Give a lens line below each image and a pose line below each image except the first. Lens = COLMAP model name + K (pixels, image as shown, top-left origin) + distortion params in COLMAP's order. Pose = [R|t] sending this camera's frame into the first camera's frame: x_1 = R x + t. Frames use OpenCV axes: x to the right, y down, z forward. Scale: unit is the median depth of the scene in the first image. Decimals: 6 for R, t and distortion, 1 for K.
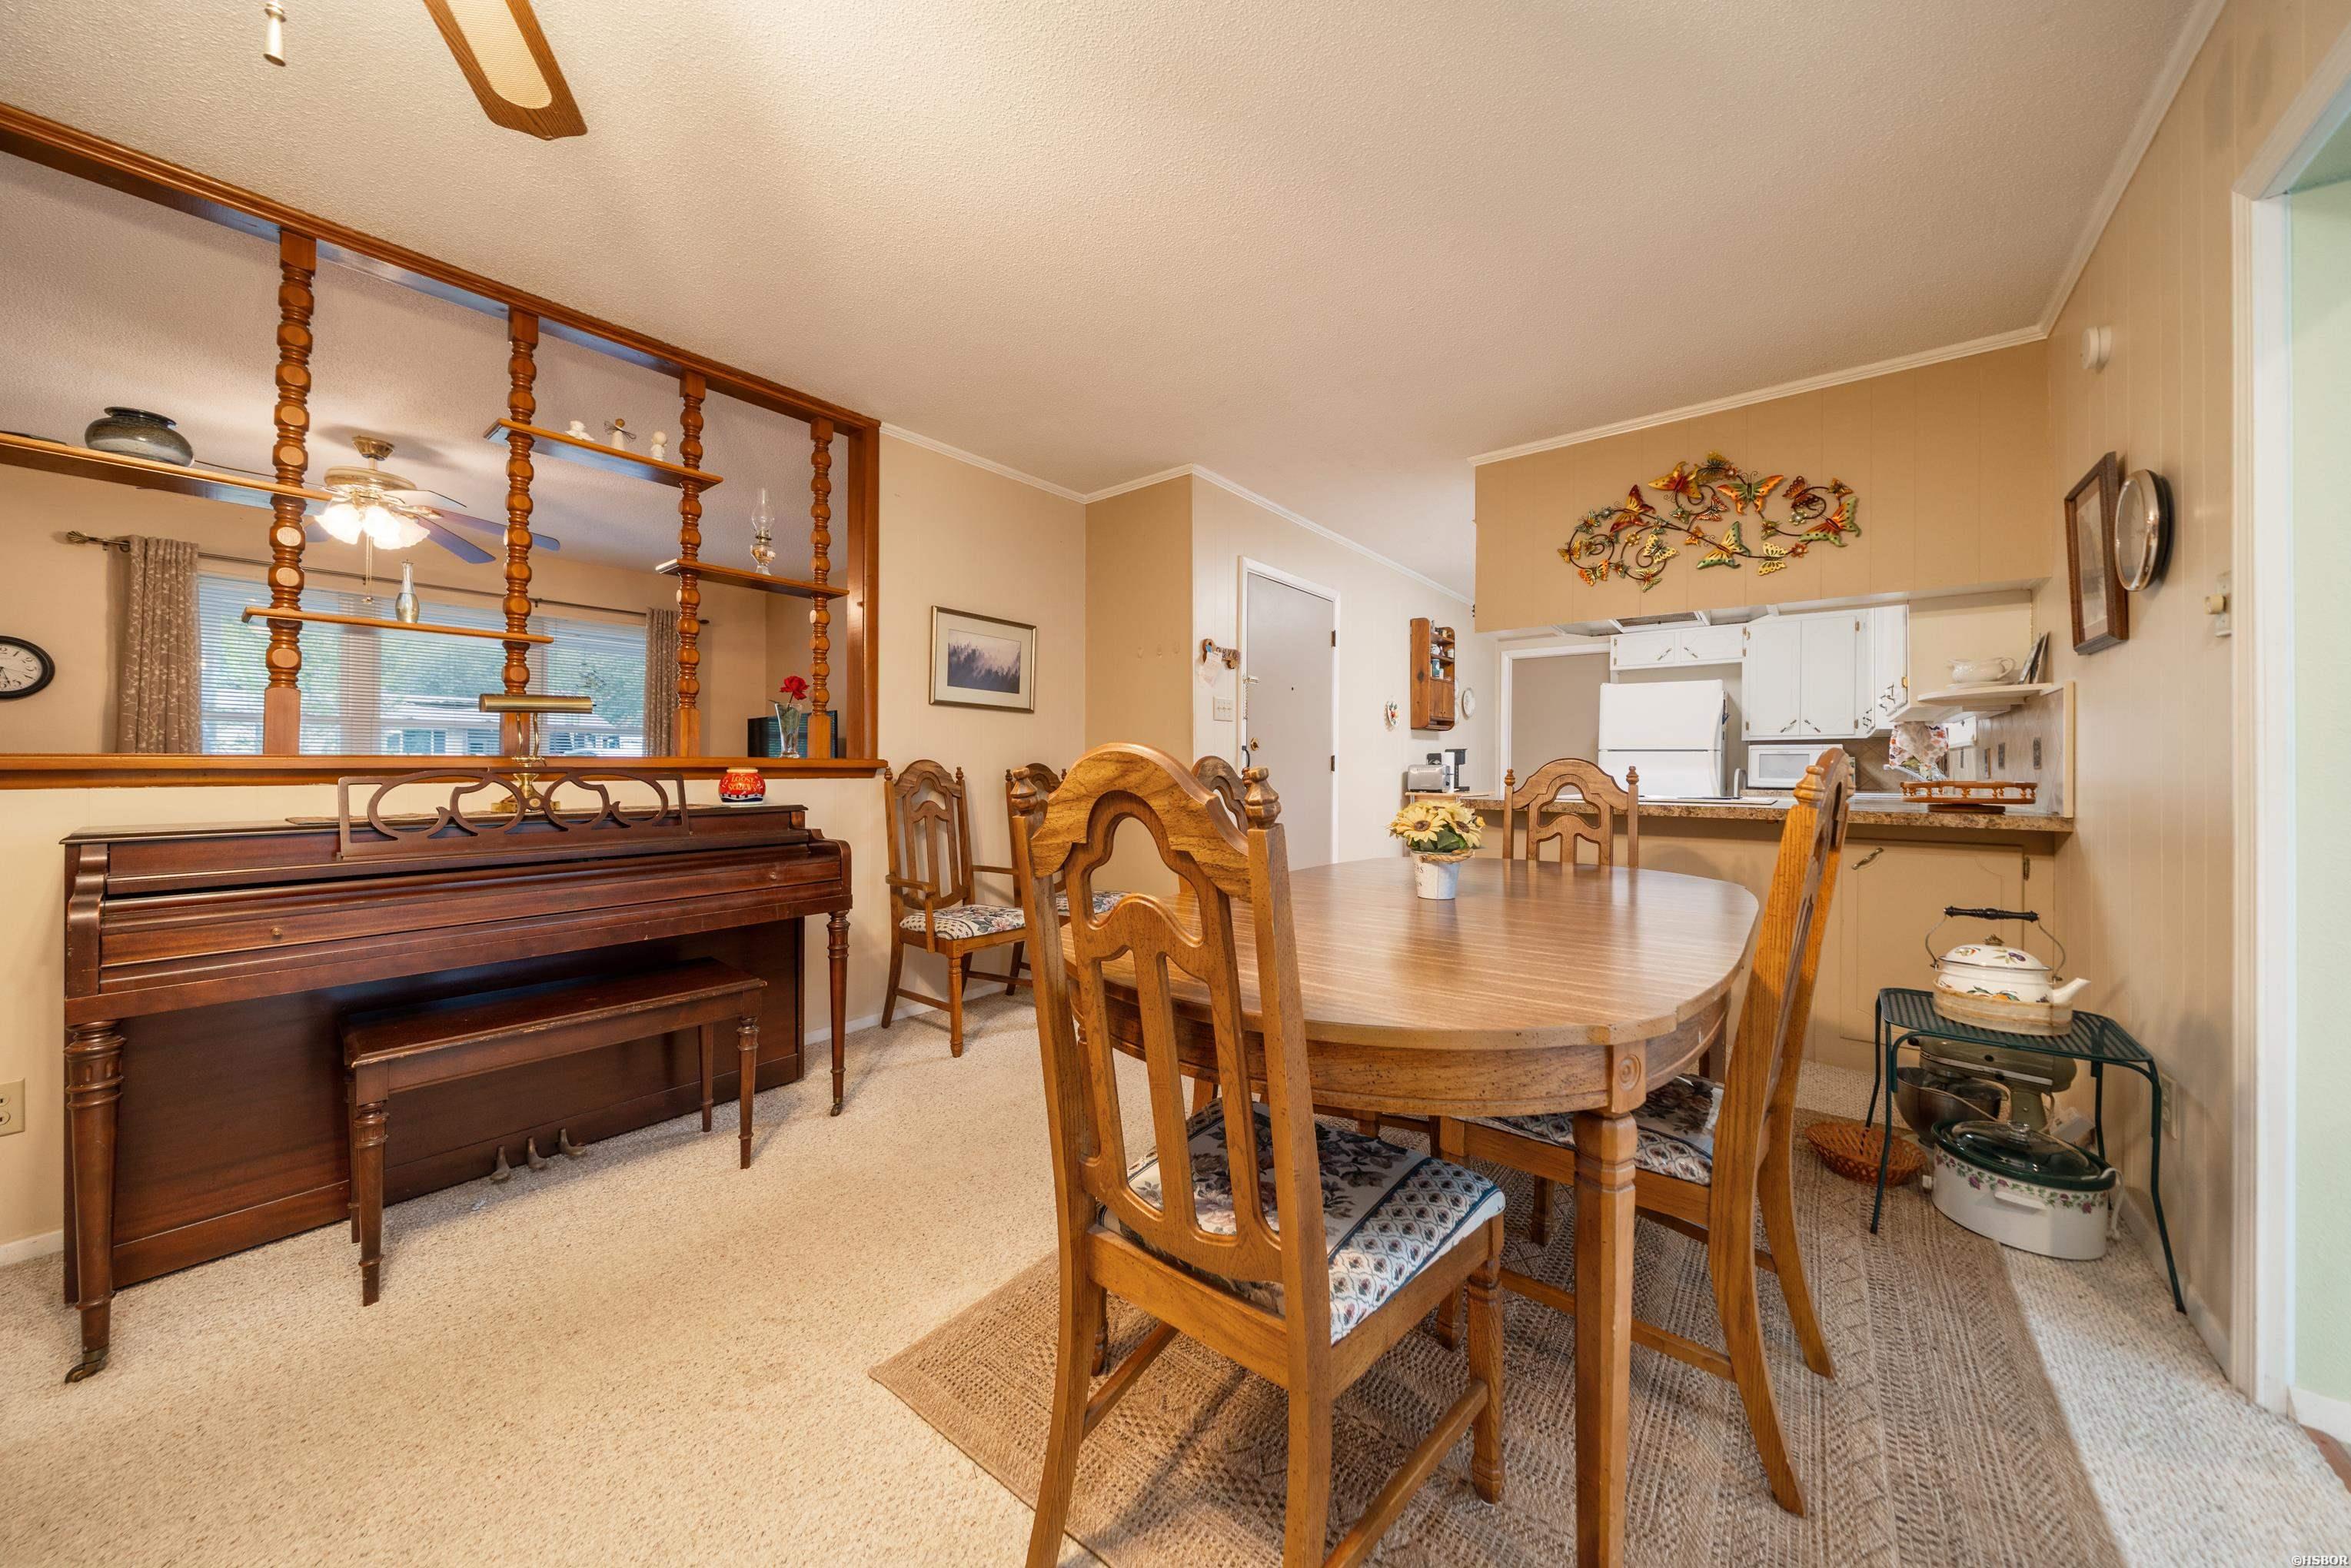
lens RADIAL K [[807.2, 0, 1171.1], [0, 807.2, 769.1], [0, 0, 1]] dist [-0.001571, -0.000162]
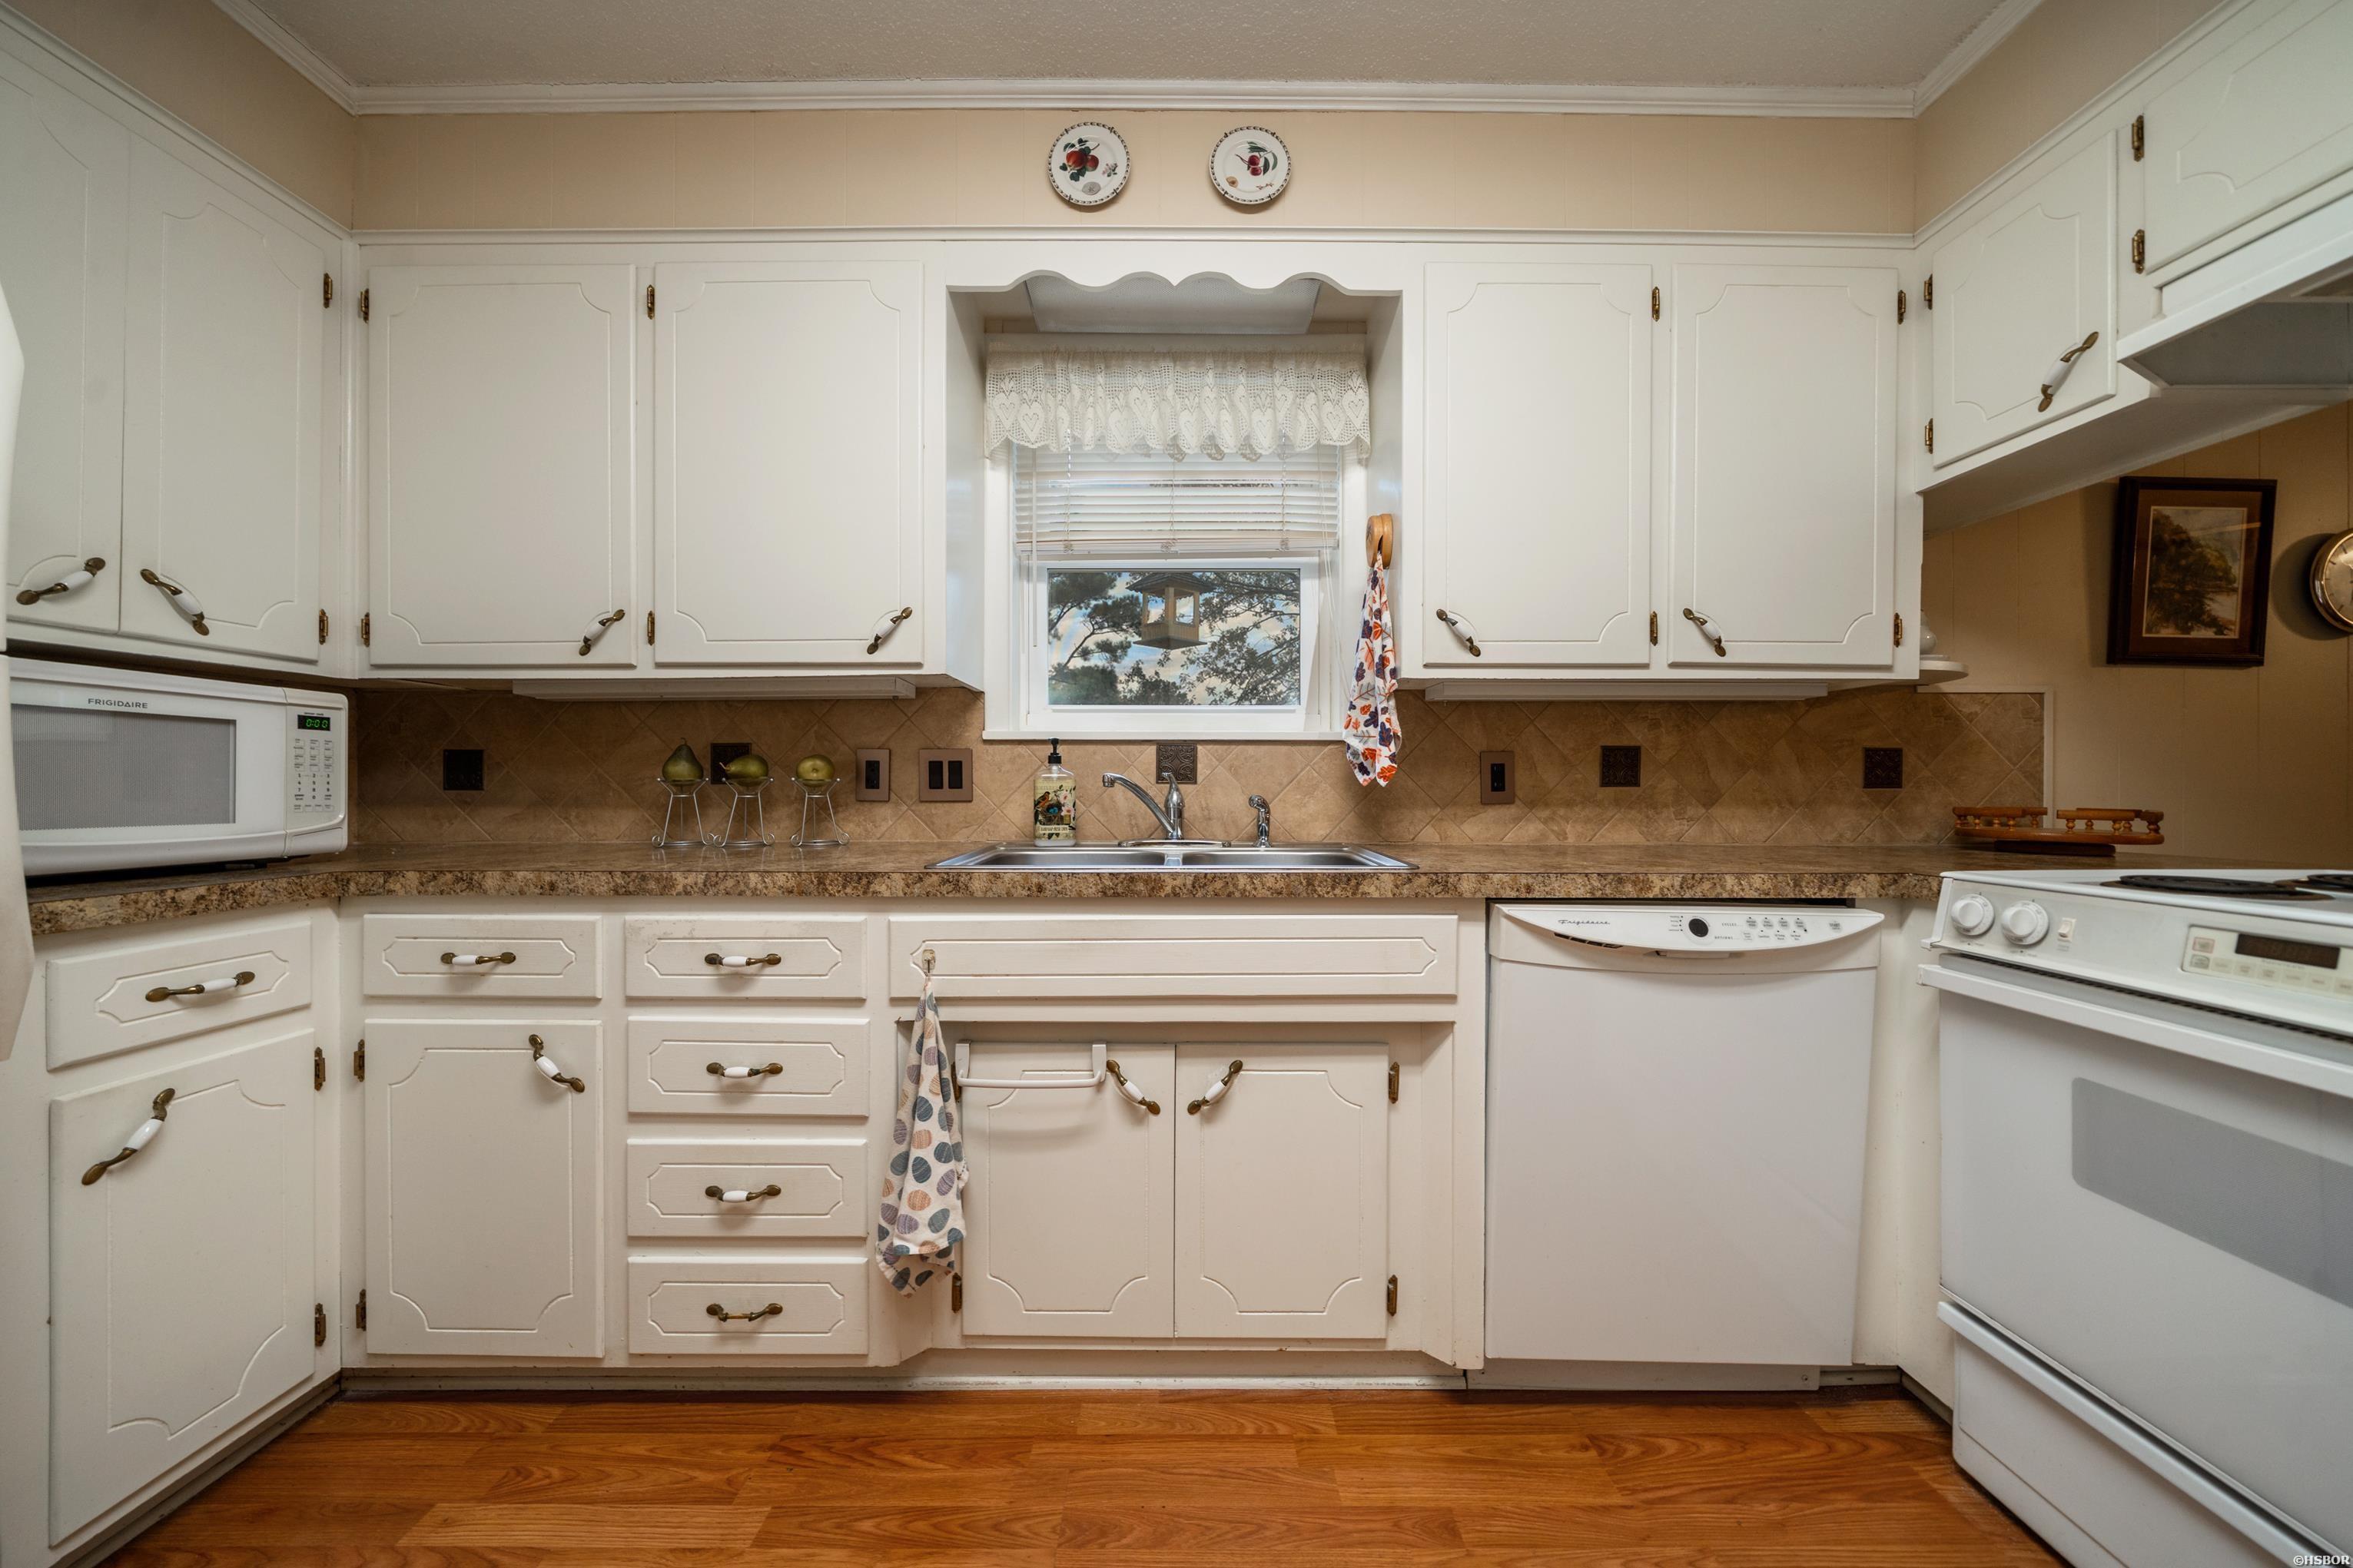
lens RADIAL K [[797.3, 0, 1201.9], [0, 797.3, 794.4], [0, 0, 1]] dist [-0.006170, -0.000042]
pose [[-0.621526, -0.008051, 0.783352, 0.731068], [-0.001473, 0.999957, 0.009109, 0.001058], [-0.783392, 0.004507, -0.621512, 1.581384]]
